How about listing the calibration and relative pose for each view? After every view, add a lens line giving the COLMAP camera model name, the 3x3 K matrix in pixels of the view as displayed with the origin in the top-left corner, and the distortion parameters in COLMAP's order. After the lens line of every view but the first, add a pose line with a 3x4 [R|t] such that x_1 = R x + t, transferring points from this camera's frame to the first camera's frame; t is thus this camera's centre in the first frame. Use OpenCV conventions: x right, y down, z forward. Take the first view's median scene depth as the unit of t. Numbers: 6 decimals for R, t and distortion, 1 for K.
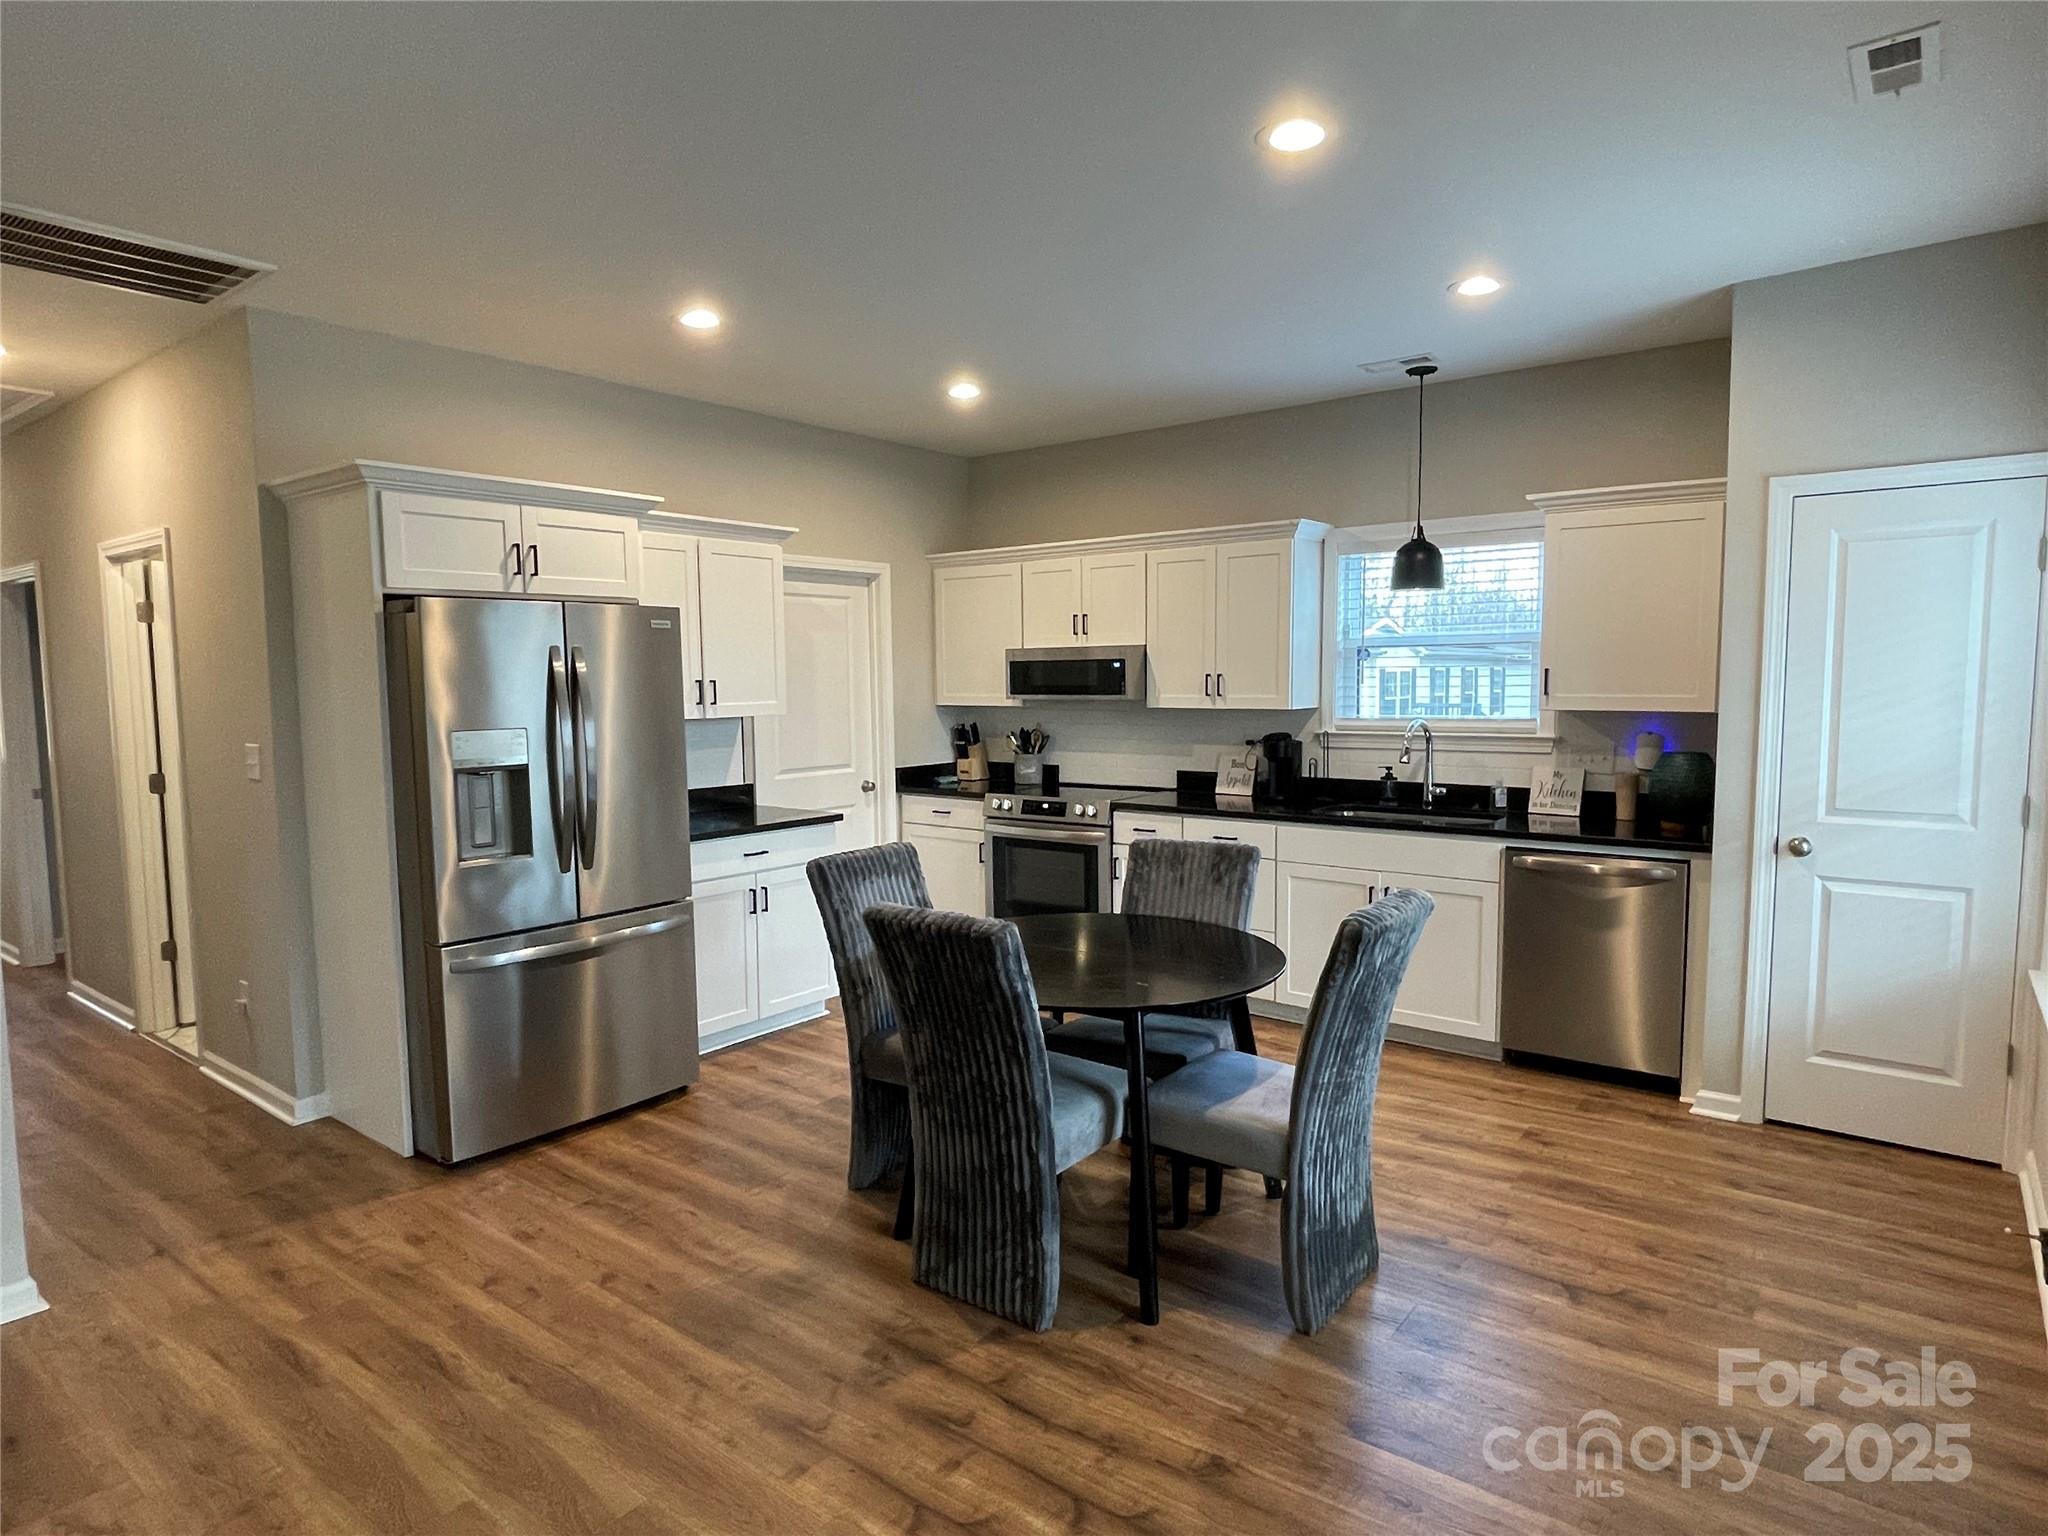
lens RADIAL K [[1157.6, 0, 1030.7], [0, 1157.6, 774.3], [0, 0, 1]] dist [0.001465, -0.006342]
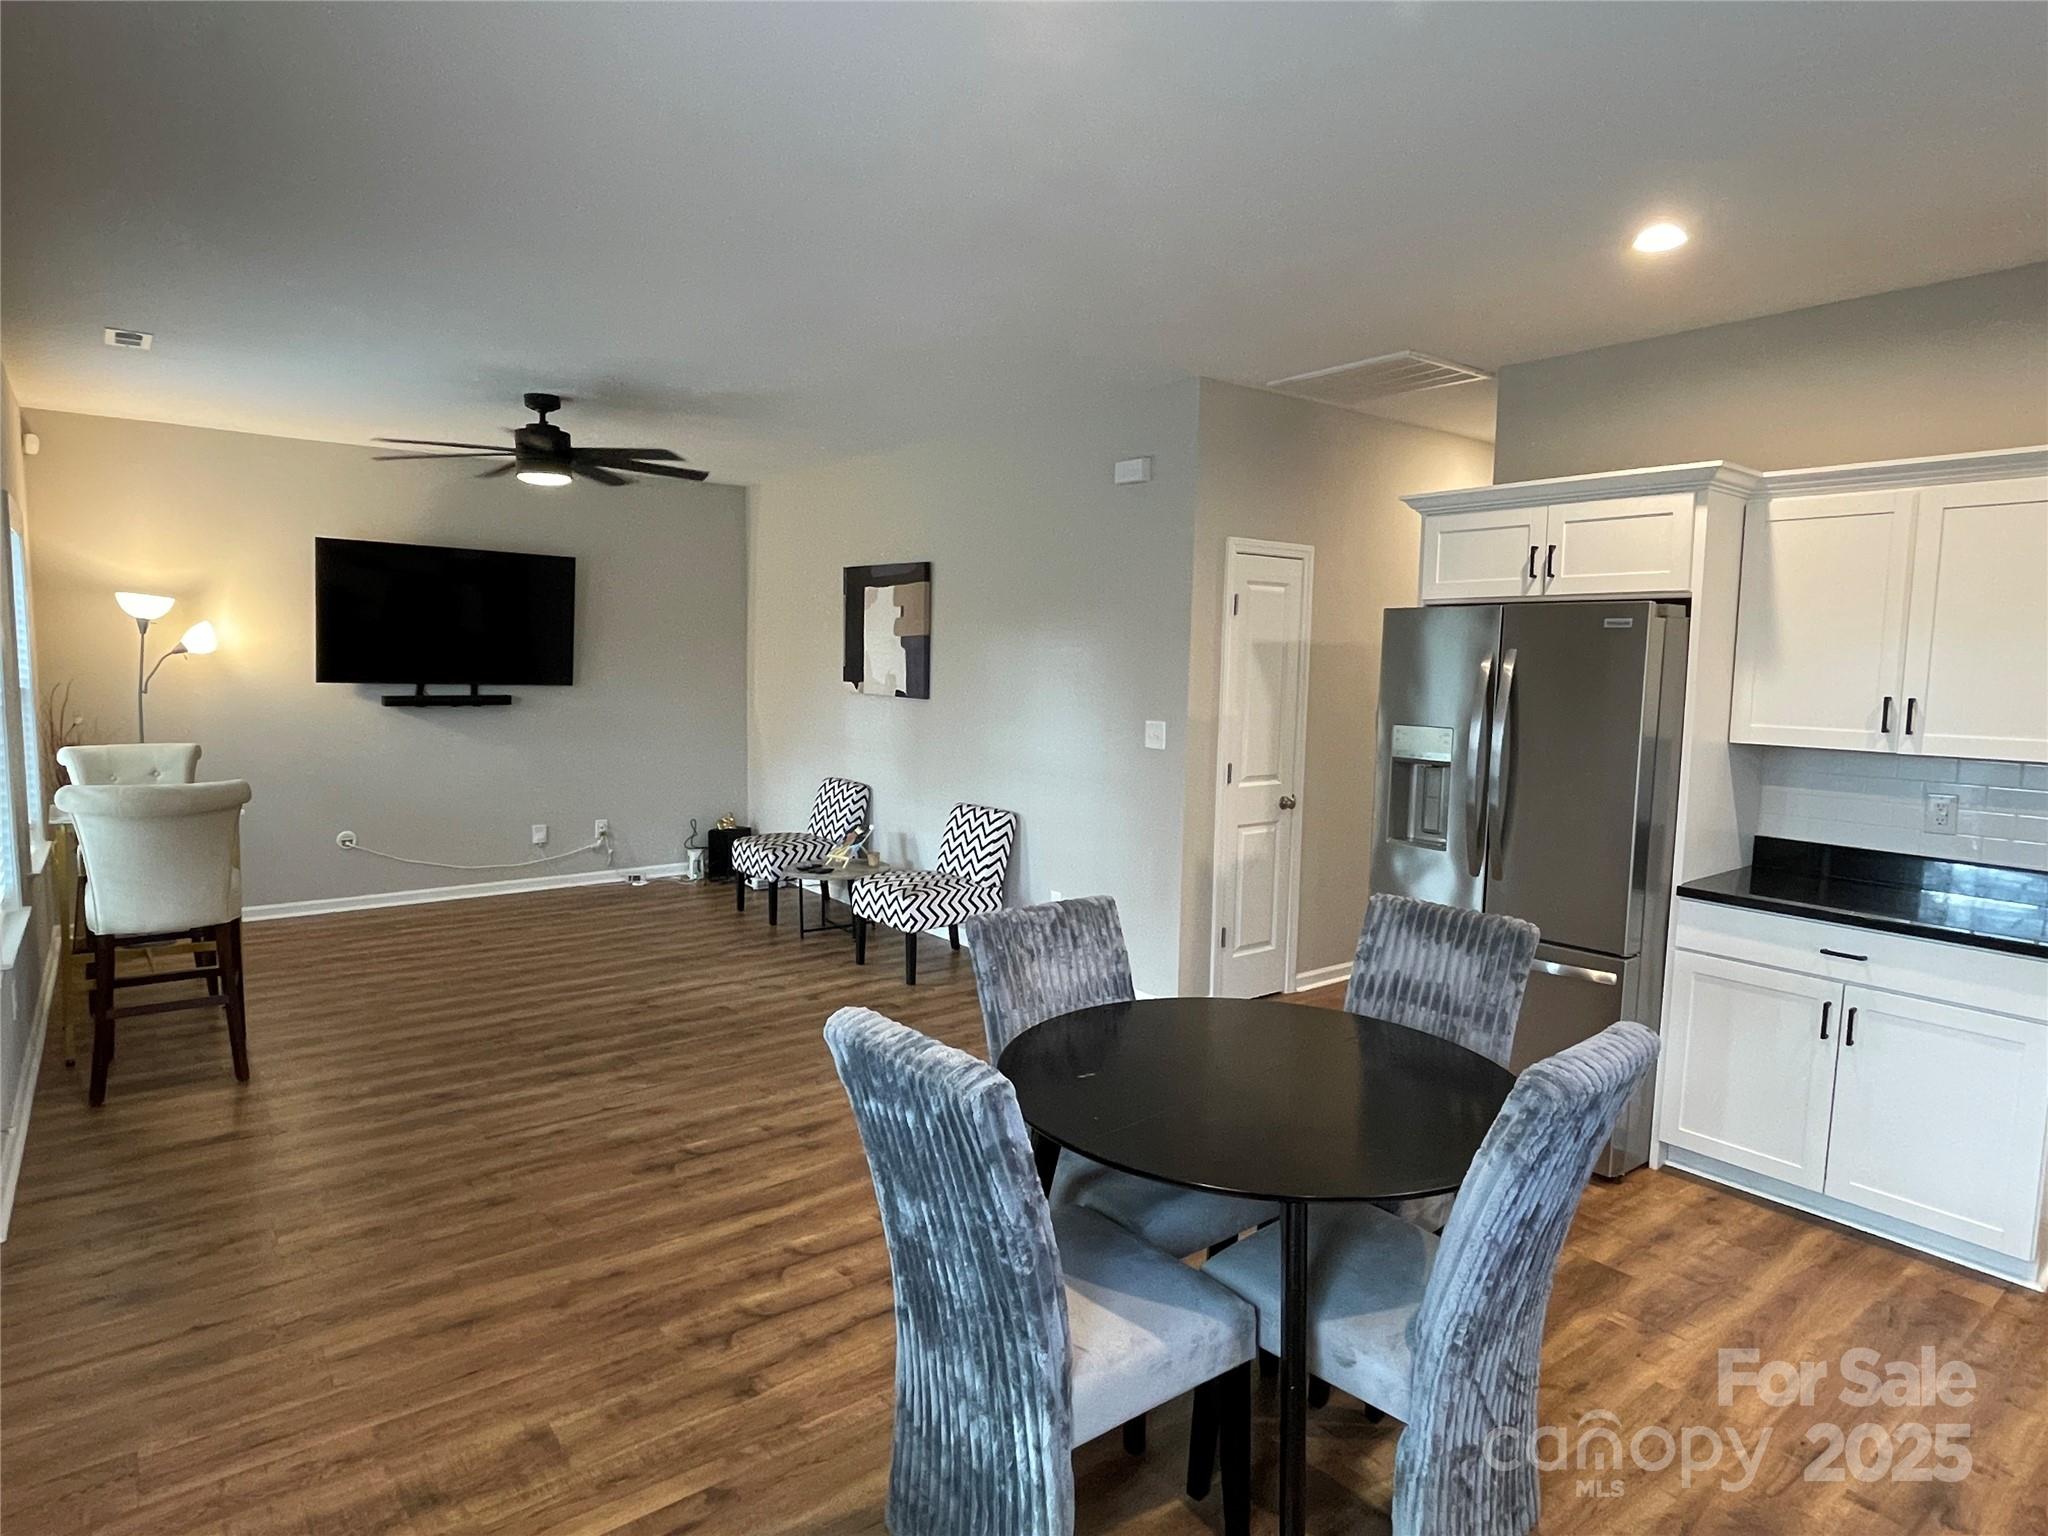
lens RADIAL K [[1157.6, 0, 1018.5], [0, 1157.6, 763.8], [0, 0, 1]] dist [0.001465, -0.006342]
pose [[-0.252312, 0.096036, -0.962869, 0.517107], [-0.101596, 0.986934, 0.125058, -0.076017], [0.962298, 0.129377, -0.239258, 0.672647]]
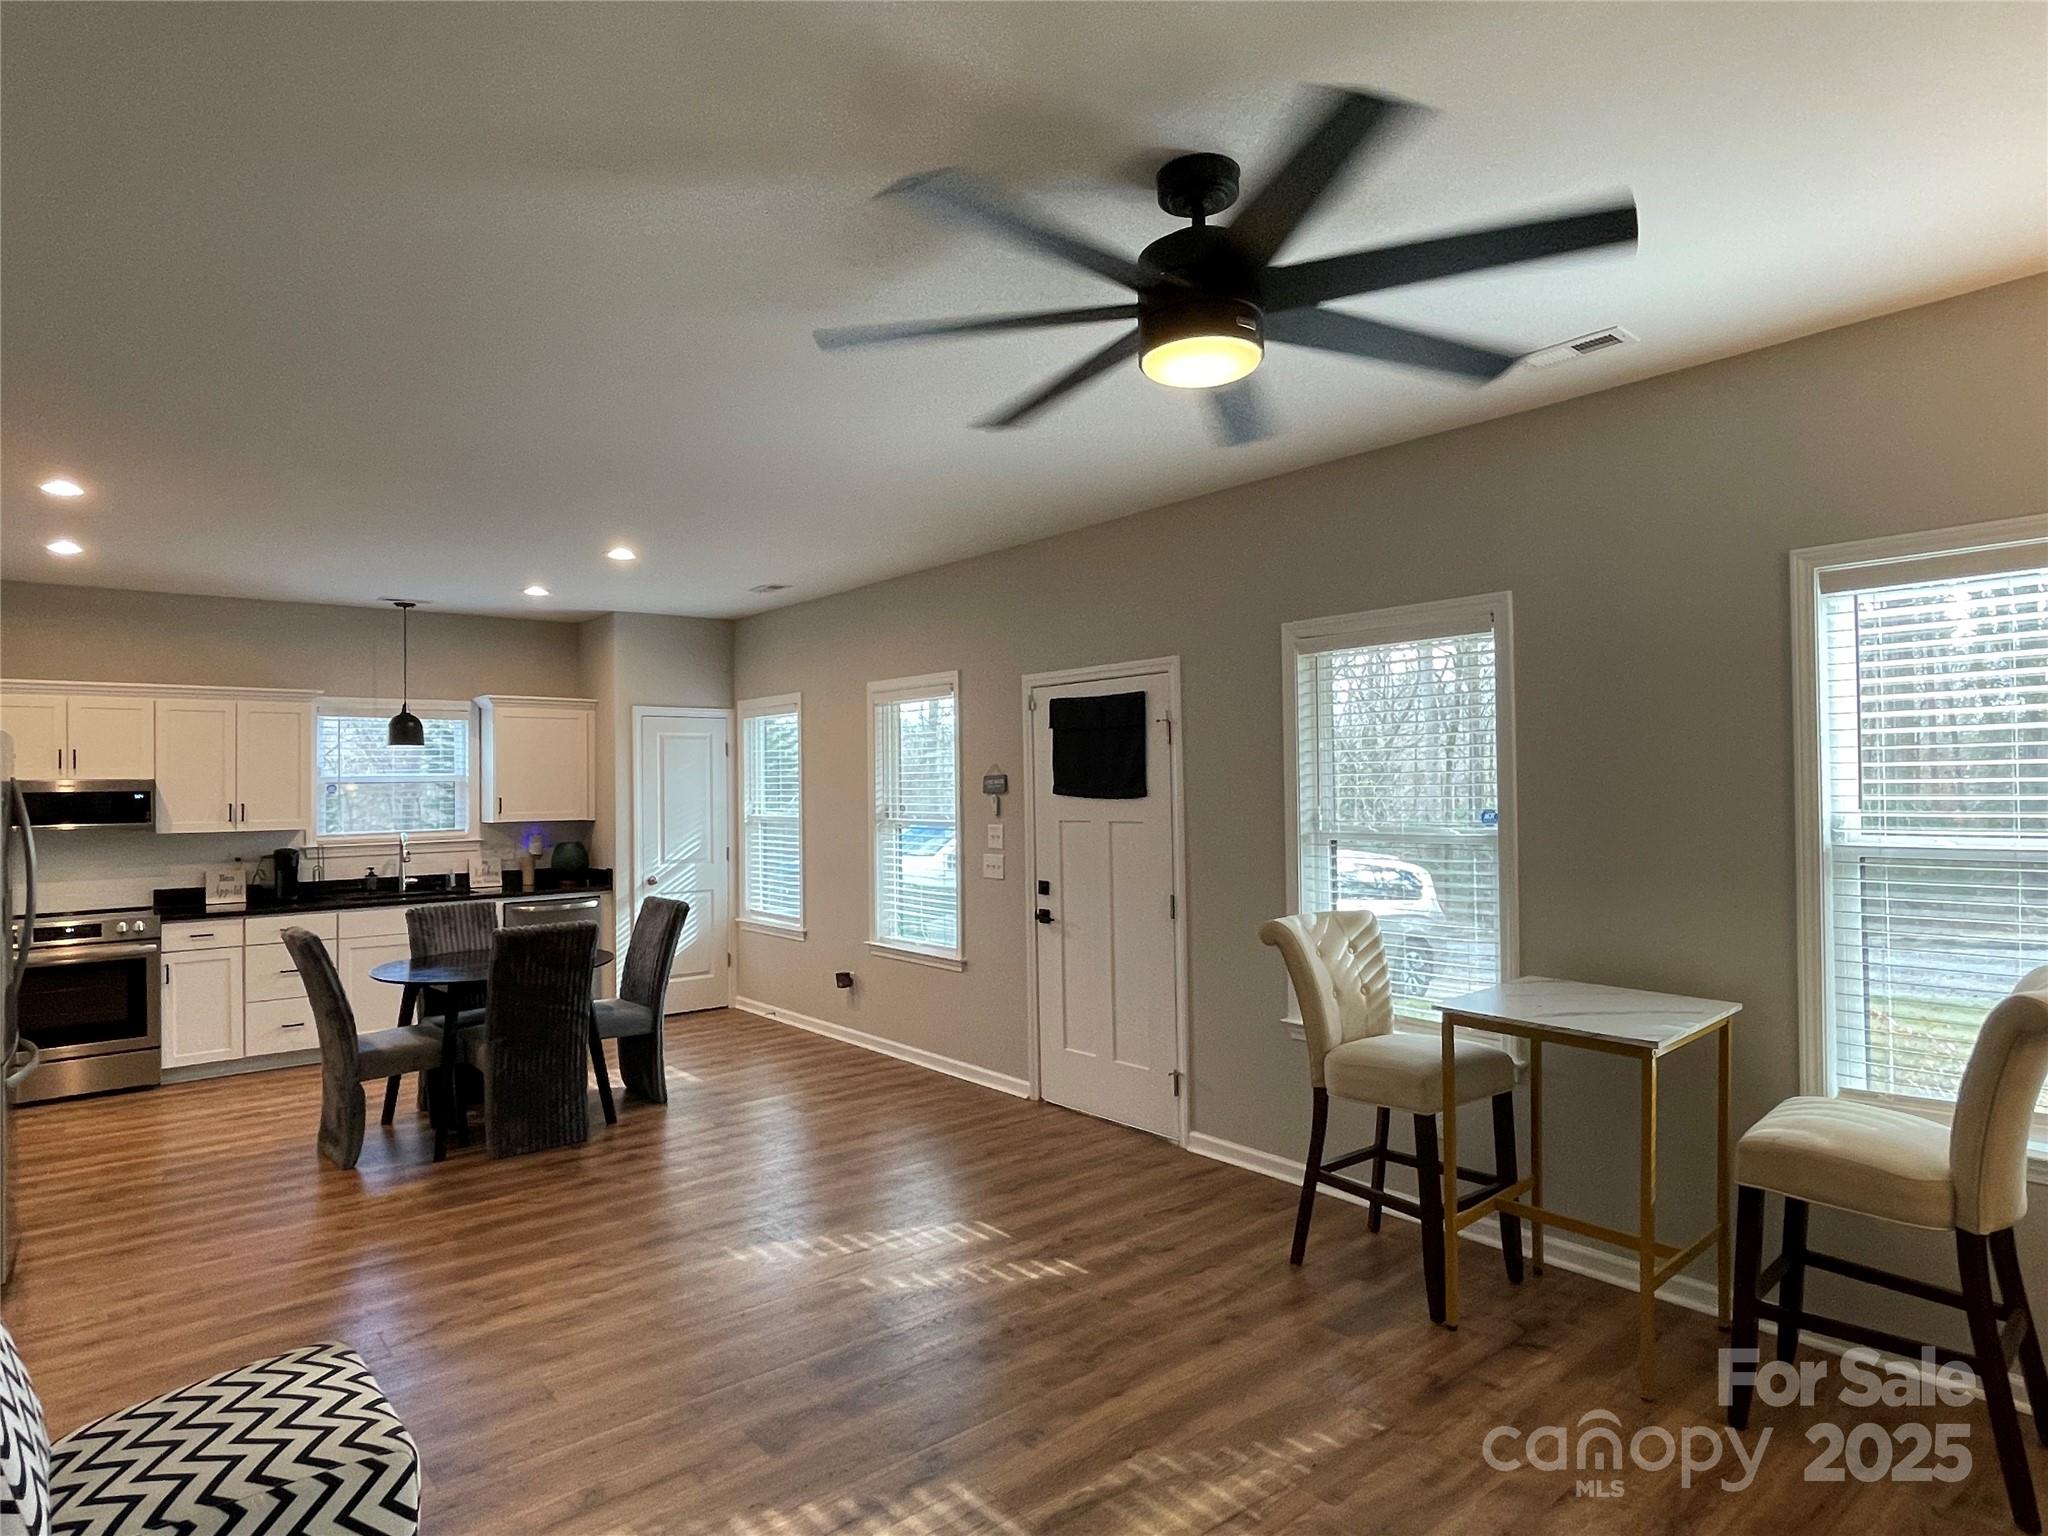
lens RADIAL K [[1157.6, 0, 1022.7], [0, 1157.6, 763.7], [0, 0, 1]] dist [0.001465, -0.006342]
pose [[0.220302, 0.025473, 0.975099, -0.966587], [0.098755, 0.993940, -0.048276, 0.015308], [-0.970420, 0.106931, 0.216451, -0.098294]]
